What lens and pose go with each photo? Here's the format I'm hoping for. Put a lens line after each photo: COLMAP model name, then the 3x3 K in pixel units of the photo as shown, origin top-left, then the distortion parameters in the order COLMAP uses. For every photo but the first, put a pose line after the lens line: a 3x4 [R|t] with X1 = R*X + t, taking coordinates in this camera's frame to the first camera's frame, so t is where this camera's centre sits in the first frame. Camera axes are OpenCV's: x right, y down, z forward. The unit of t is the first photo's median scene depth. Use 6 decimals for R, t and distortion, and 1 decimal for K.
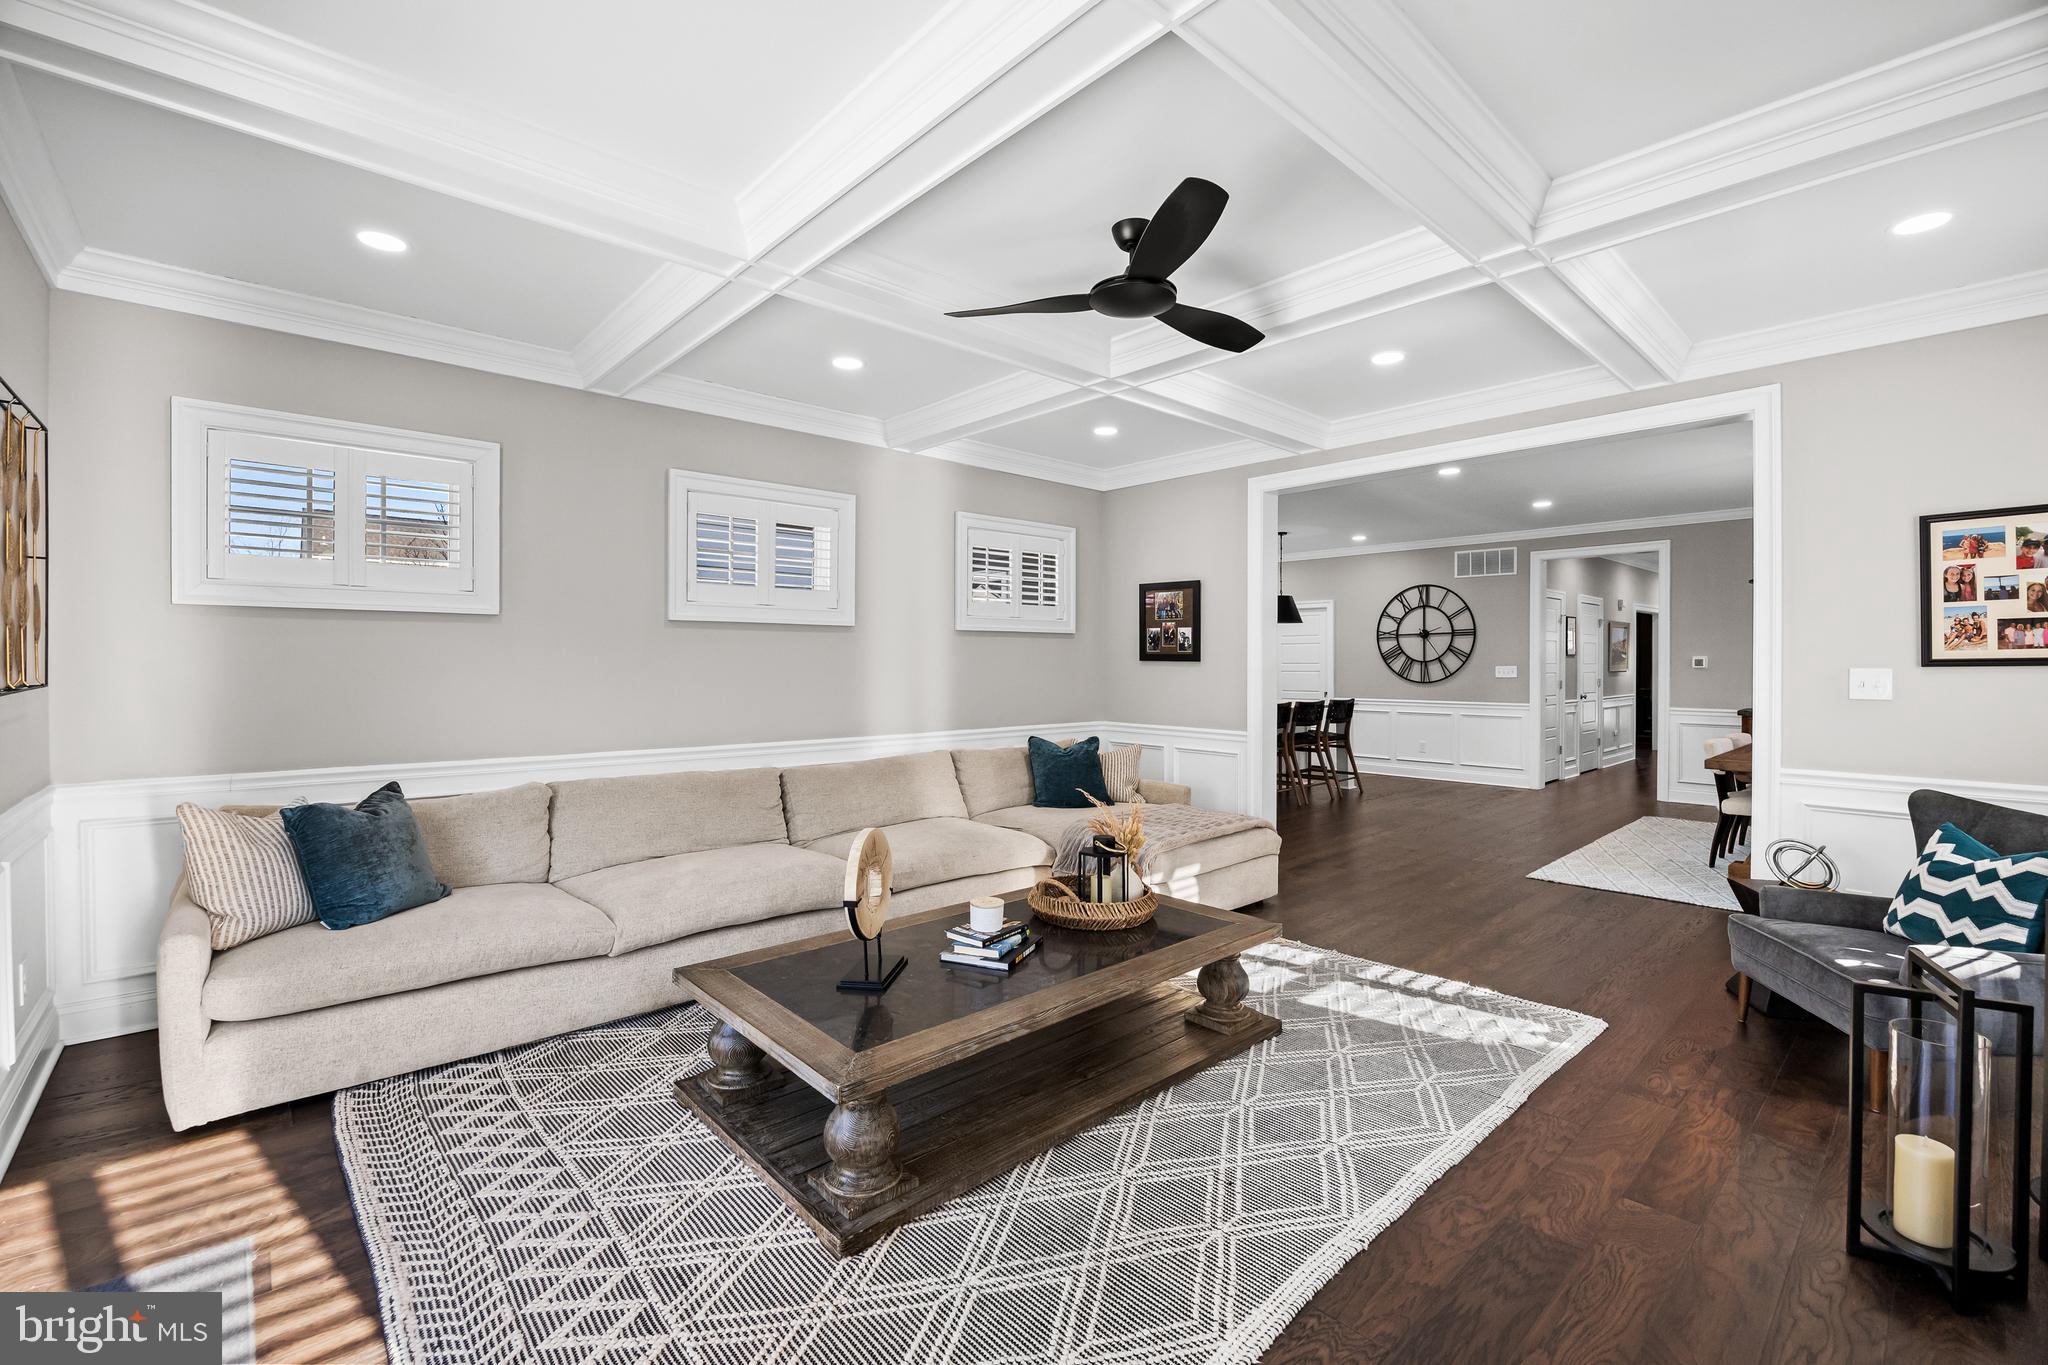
lens RADIAL K [[879.9, 0, 1042.5], [0, 879.9, 678.7], [0, 0, 1]] dist [-0.003666, -0.000206]
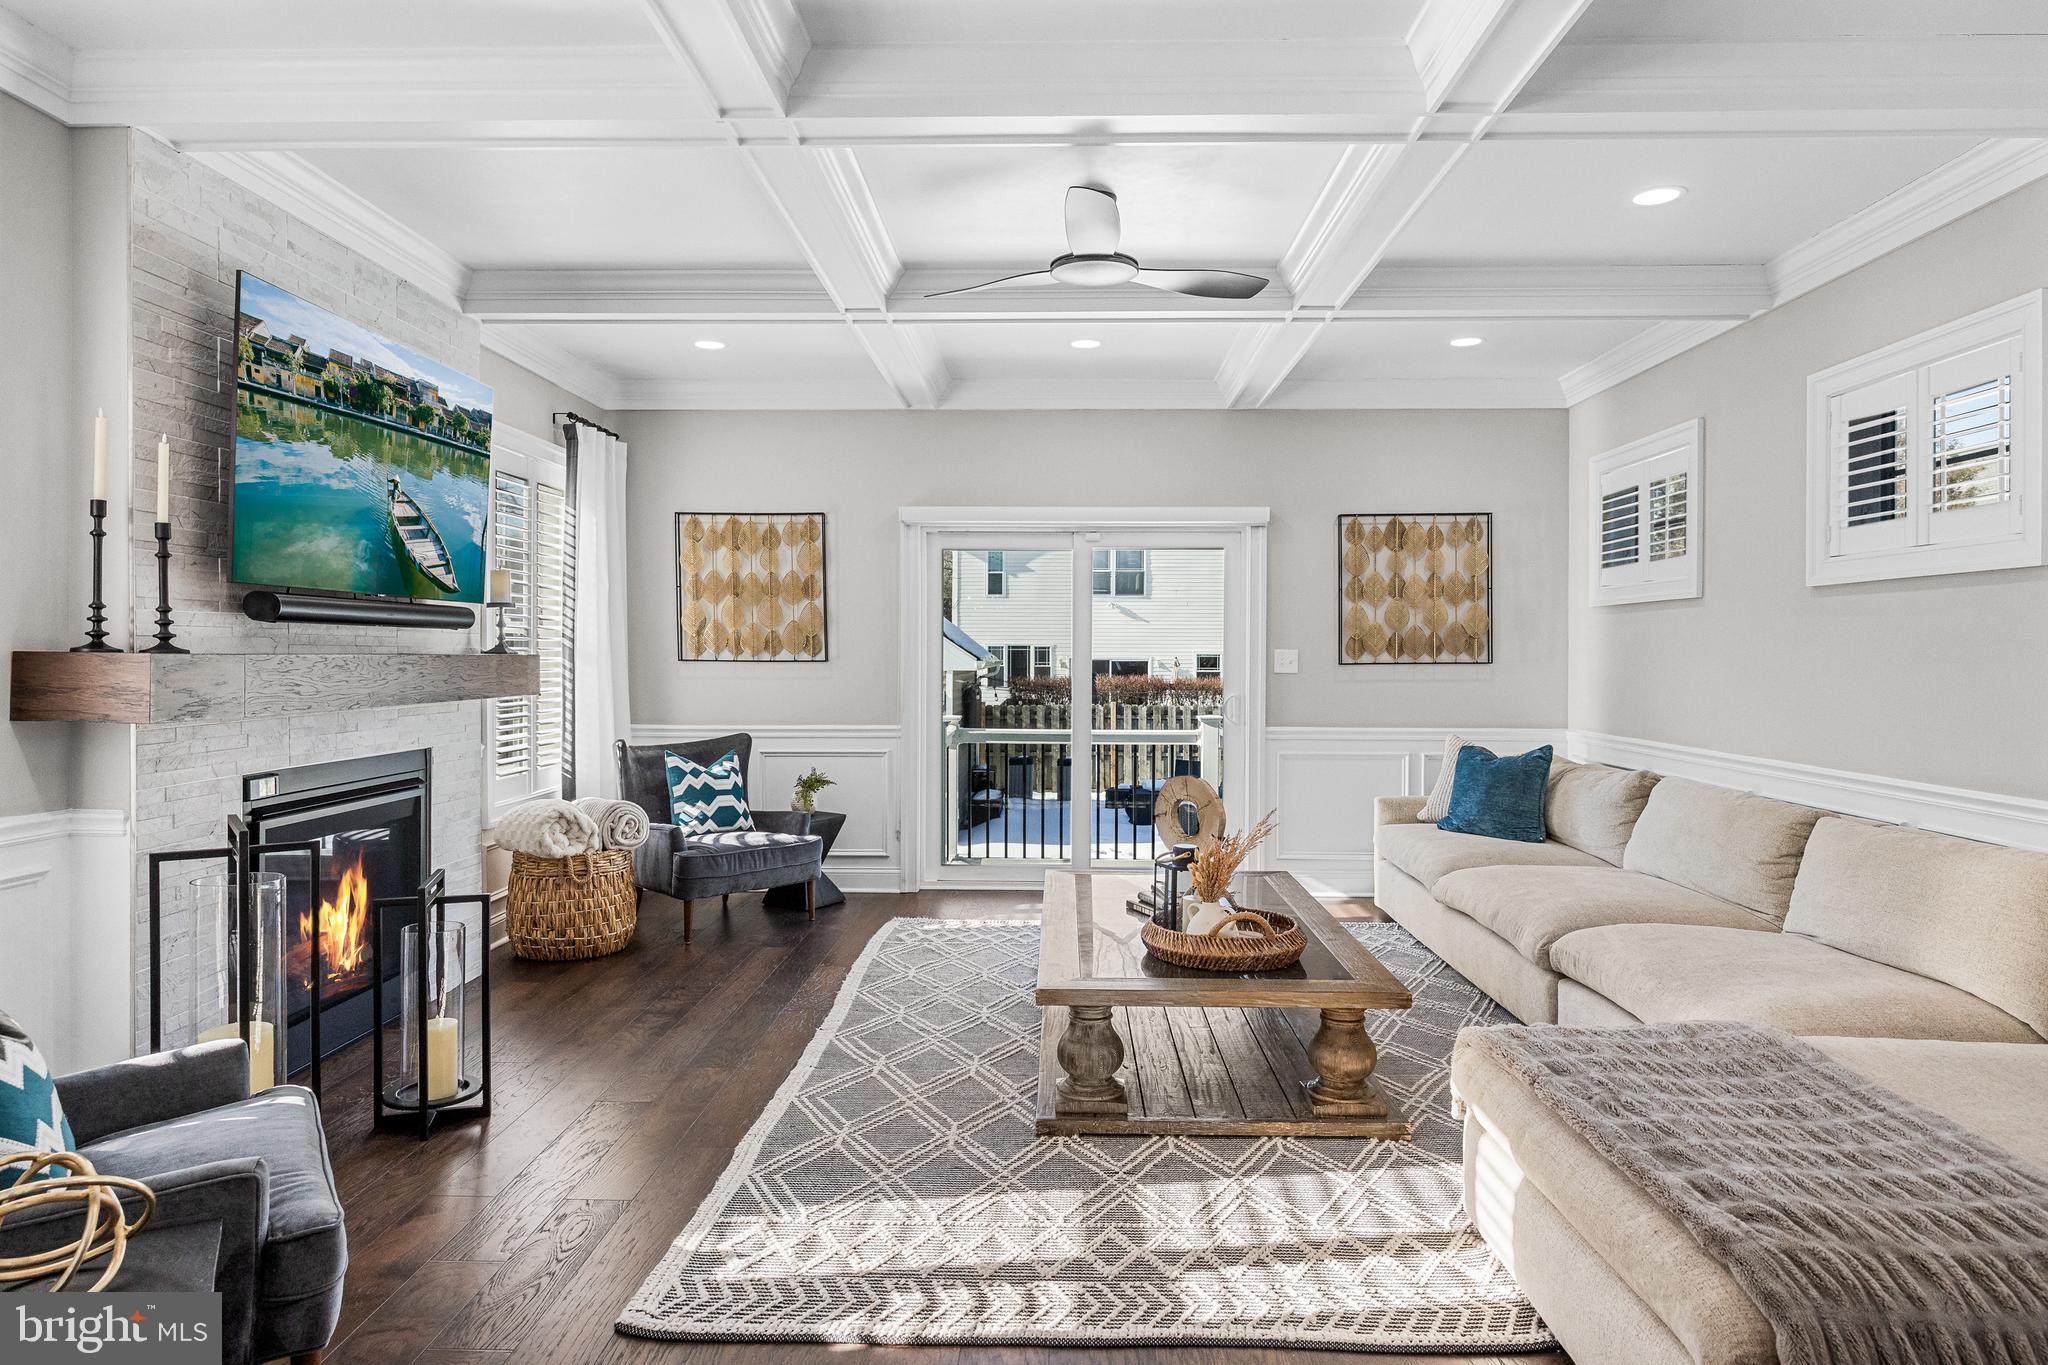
lens RADIAL K [[1221.7, 0, 1012.7], [0, 1221.7, 660.8], [0, 0, 1]] dist [-0.005638, -0.000337]
pose [[-0.711602, -0.001012, -0.702582, 0.332154], [-0.018487, 0.999680, 0.017283, -0.005885], [0.702339, 0.025287, -0.711393, 0.562774]]
